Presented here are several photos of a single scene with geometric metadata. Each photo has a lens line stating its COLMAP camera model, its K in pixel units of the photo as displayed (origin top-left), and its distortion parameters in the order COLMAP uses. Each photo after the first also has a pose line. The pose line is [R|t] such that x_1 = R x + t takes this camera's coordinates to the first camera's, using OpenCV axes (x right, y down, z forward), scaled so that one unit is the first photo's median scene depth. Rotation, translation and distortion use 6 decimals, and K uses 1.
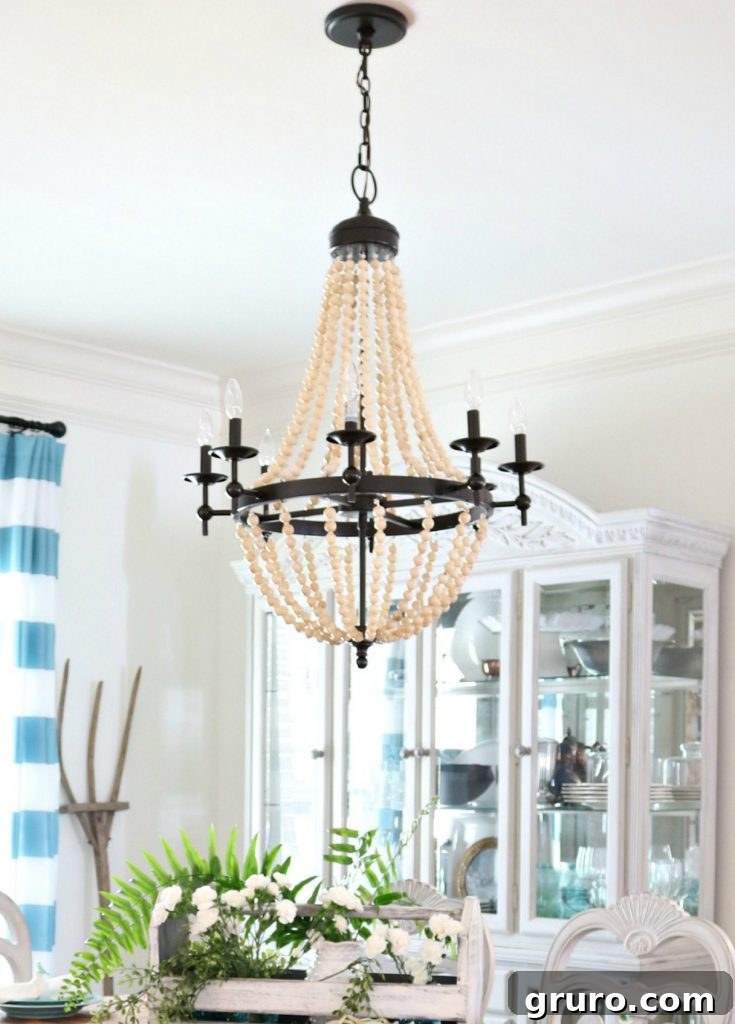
lens RADIAL K [[2362.8, 0, 367.5], [0, 2362.8, 512.0], [0, 0, 1]] dist [-0.236615, 0.433394]
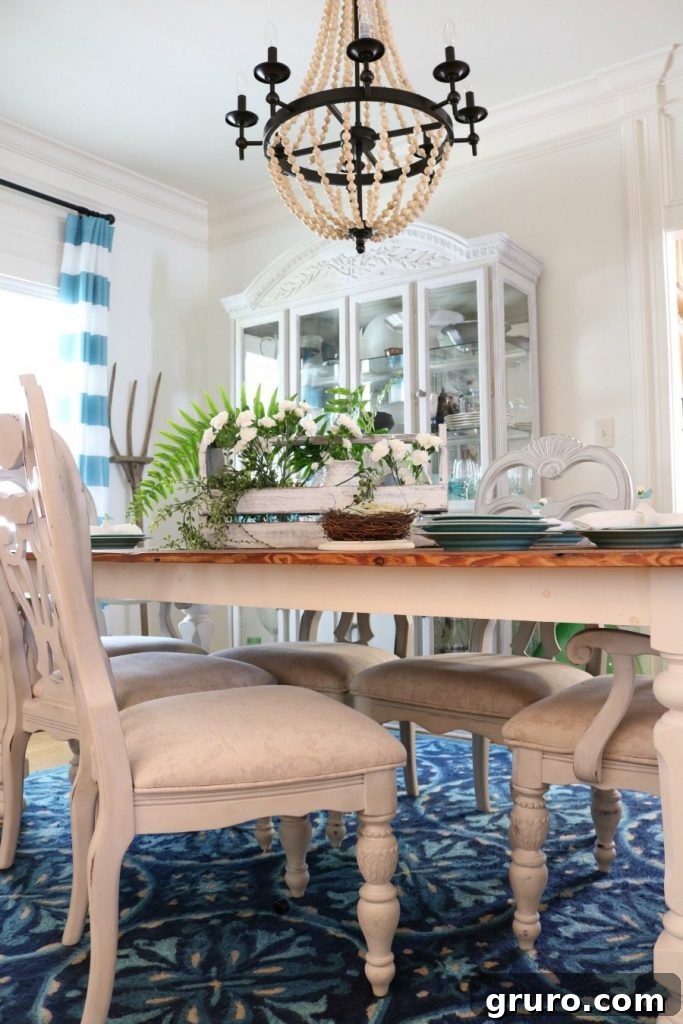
lens RADIAL K [[906.1, 0, 341.5], [0, 906.1, 512.0], [0, 0, 1]] dist [-0.125218, 0.007966]
pose [[0.986935, -0.011395, 0.160718, -0.081936], [0.013333, 0.999851, -0.010983, 0.185161], [-0.160569, 0.012982, 0.986939, 0.420488]]
